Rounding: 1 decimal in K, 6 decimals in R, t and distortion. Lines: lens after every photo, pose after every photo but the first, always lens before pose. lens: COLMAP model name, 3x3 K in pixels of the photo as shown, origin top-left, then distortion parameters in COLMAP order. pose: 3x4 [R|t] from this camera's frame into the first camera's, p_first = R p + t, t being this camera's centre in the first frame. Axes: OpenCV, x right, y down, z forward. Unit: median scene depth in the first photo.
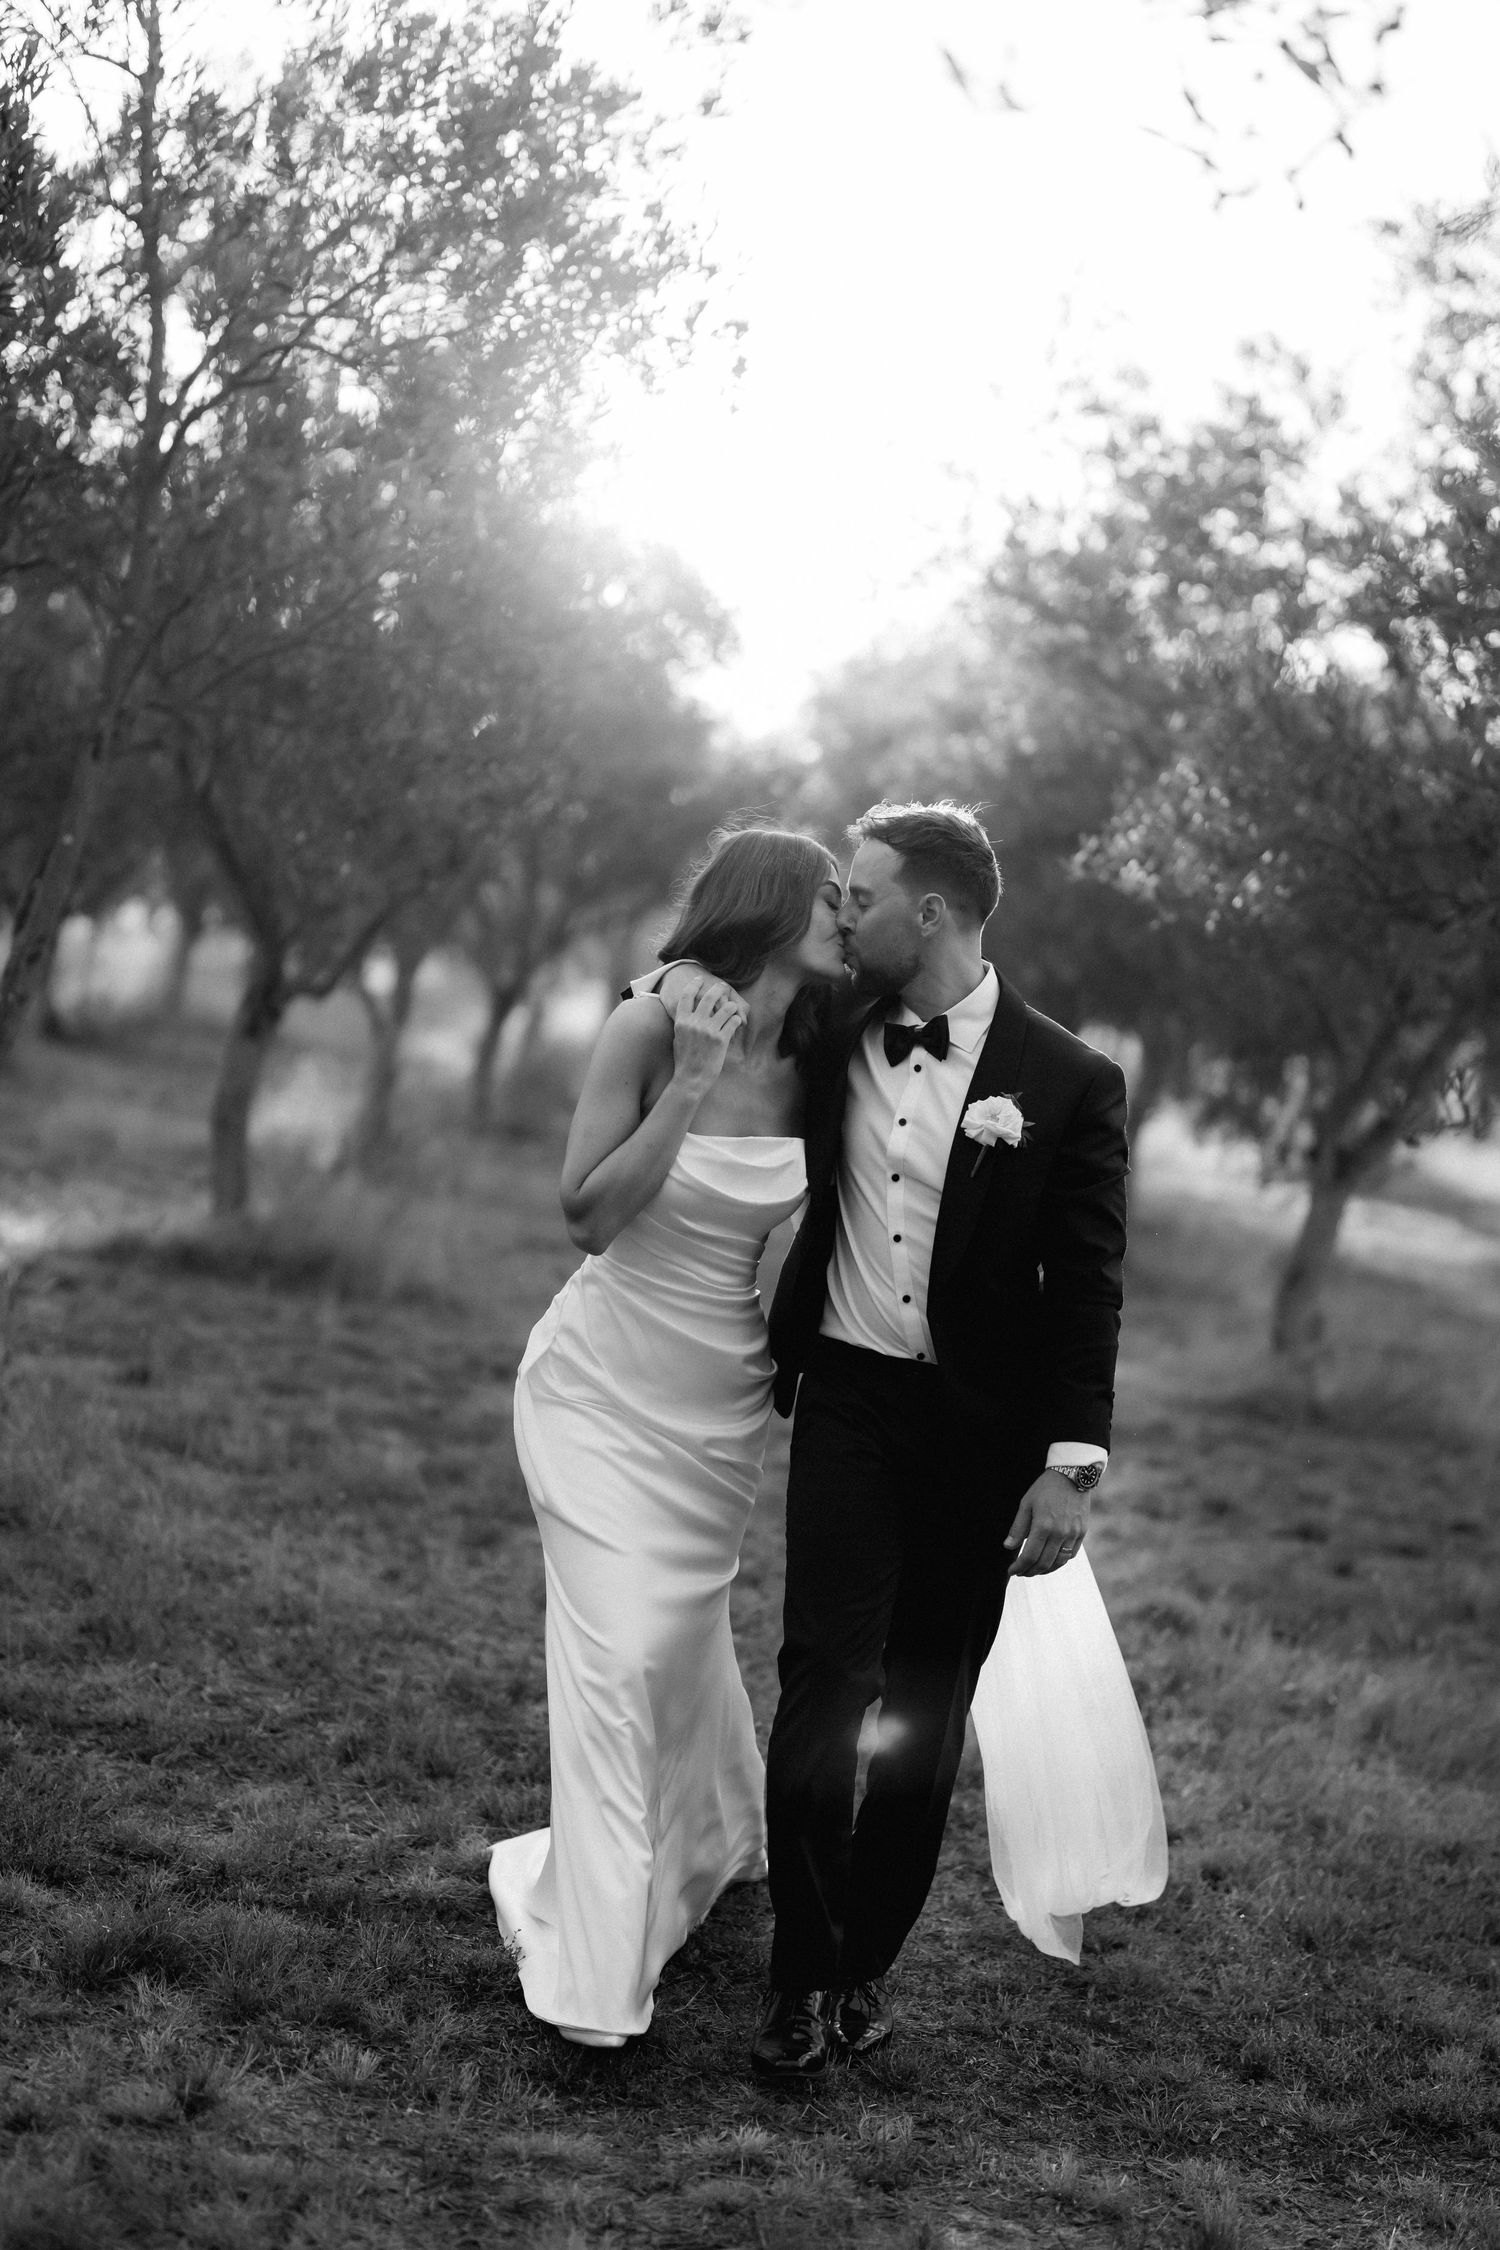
lens RADIAL K [[3331.6, 0, 760.2], [0, 3331.6, 1124.4], [0, 0, 1]] dist [0.139277, 0.000000]
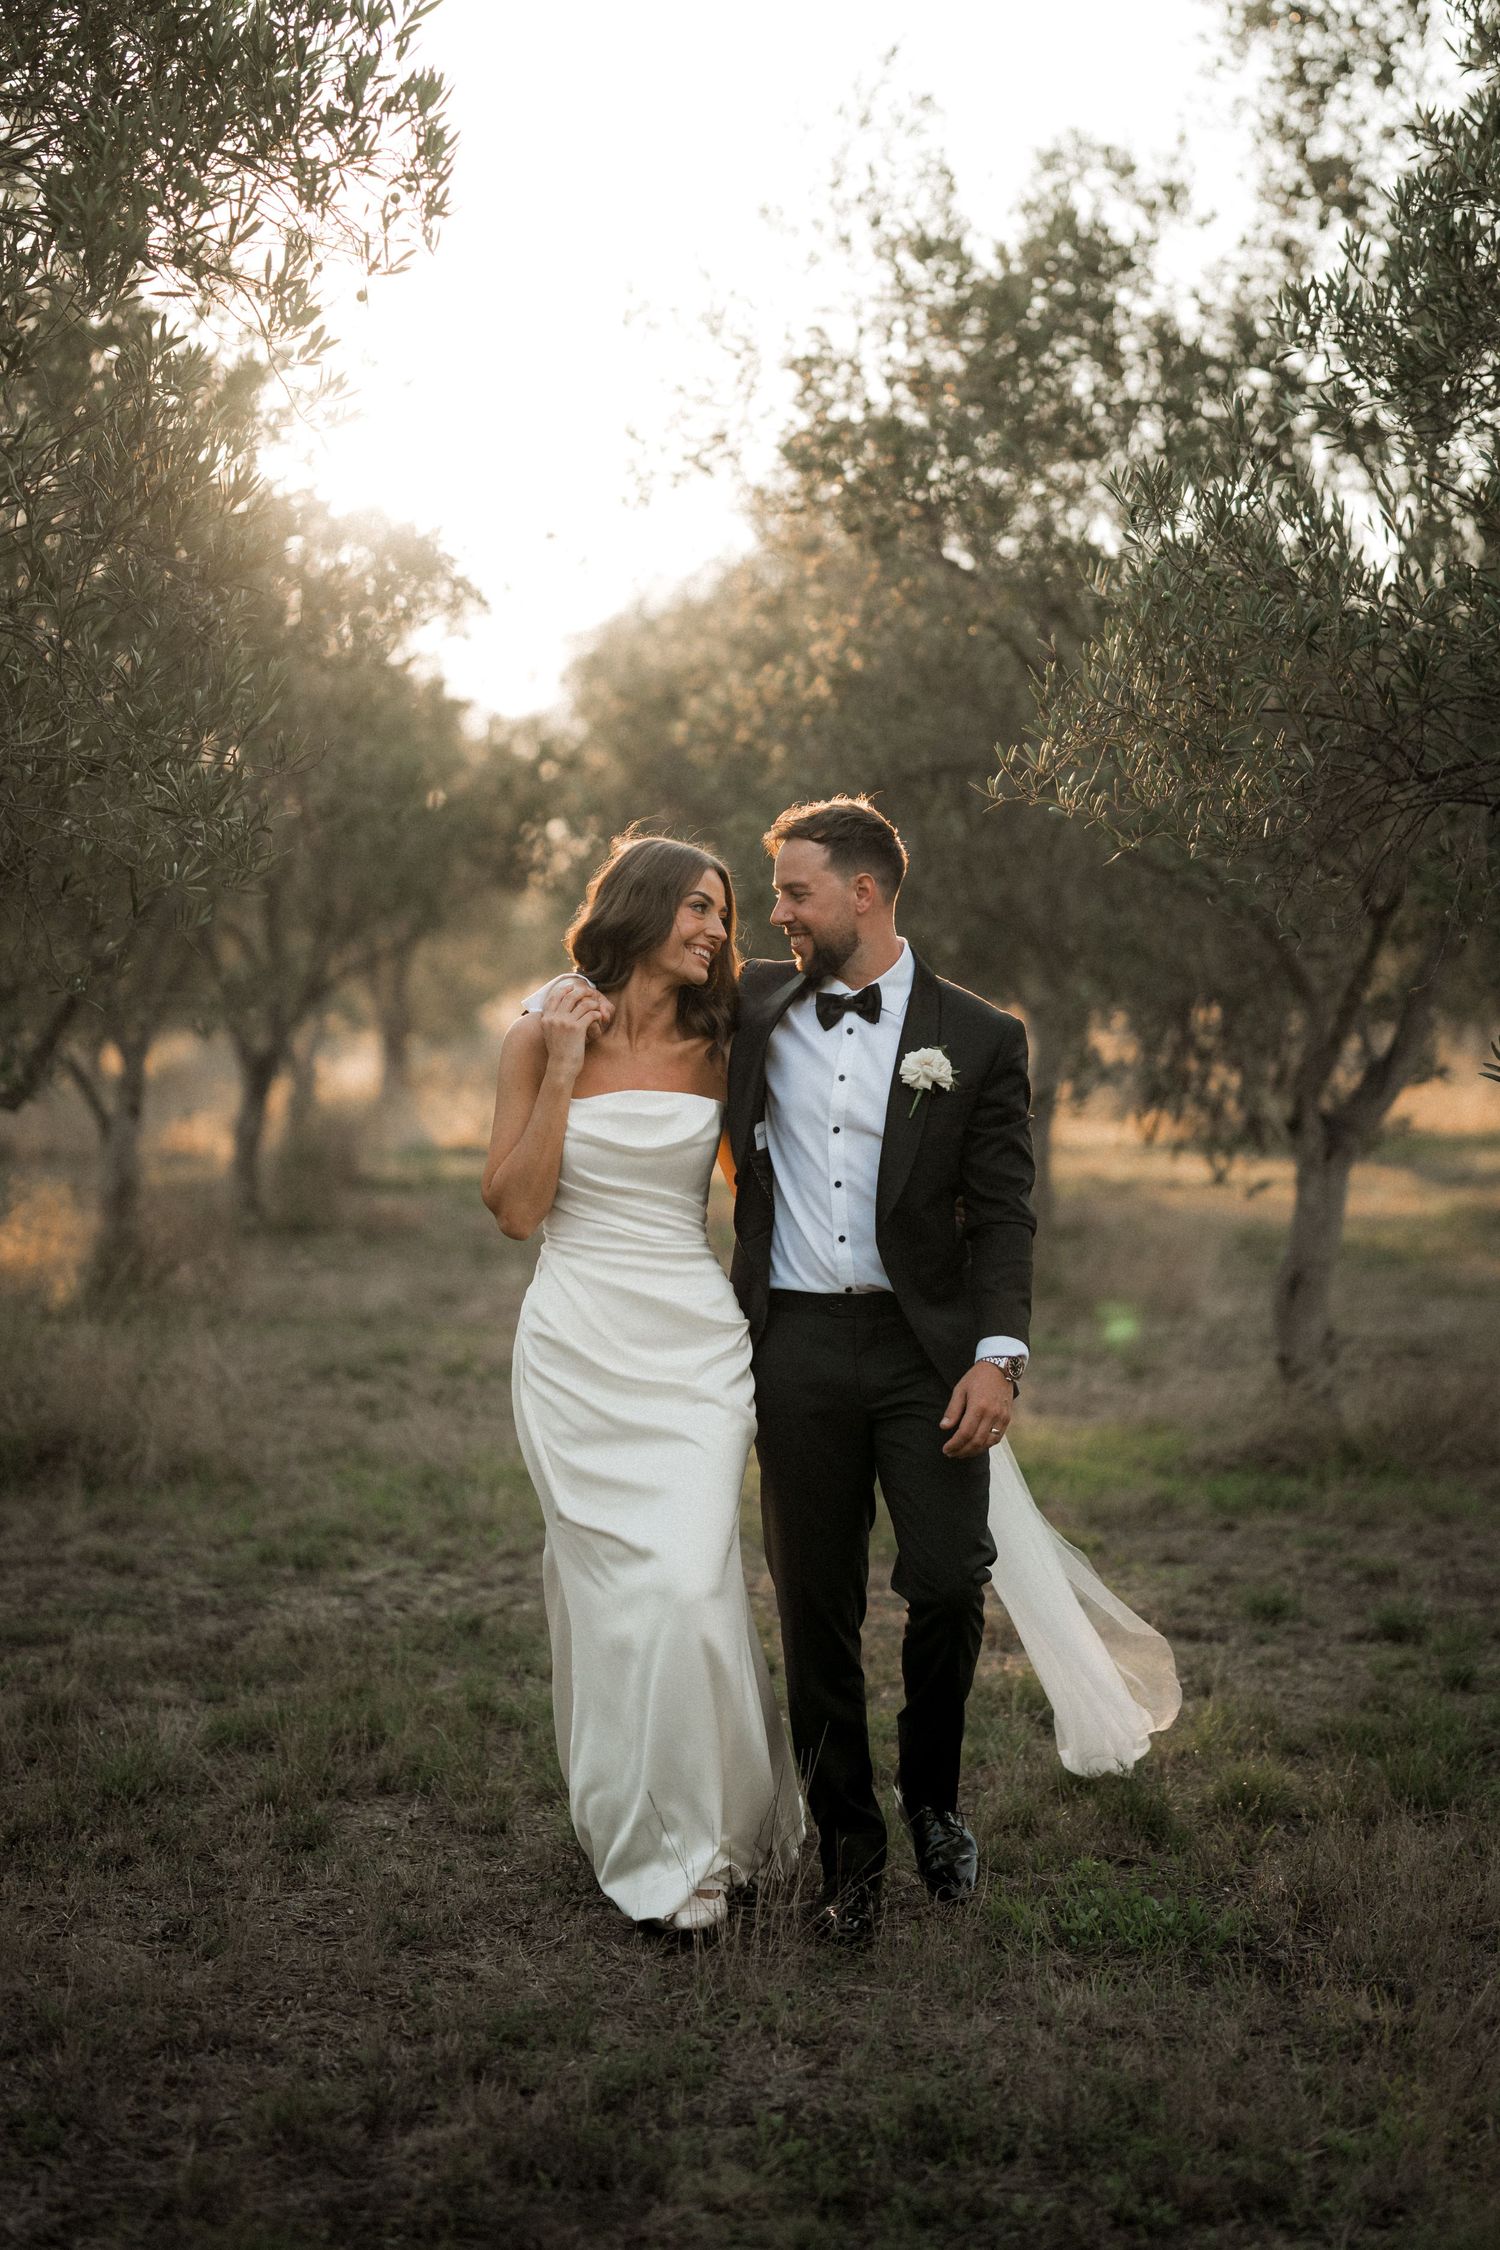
lens RADIAL K [[3331.6, 0, 733.3], [0, 3331.6, 1118.6], [0, 0, 1]] dist [0.139277, 0.000000]
pose [[0.988532, -0.142061, 0.051215, -0.005700], [0.142225, 0.989834, 0.000450, -0.011962], [-0.050758, 0.006839, 0.998688, 0.218366]]
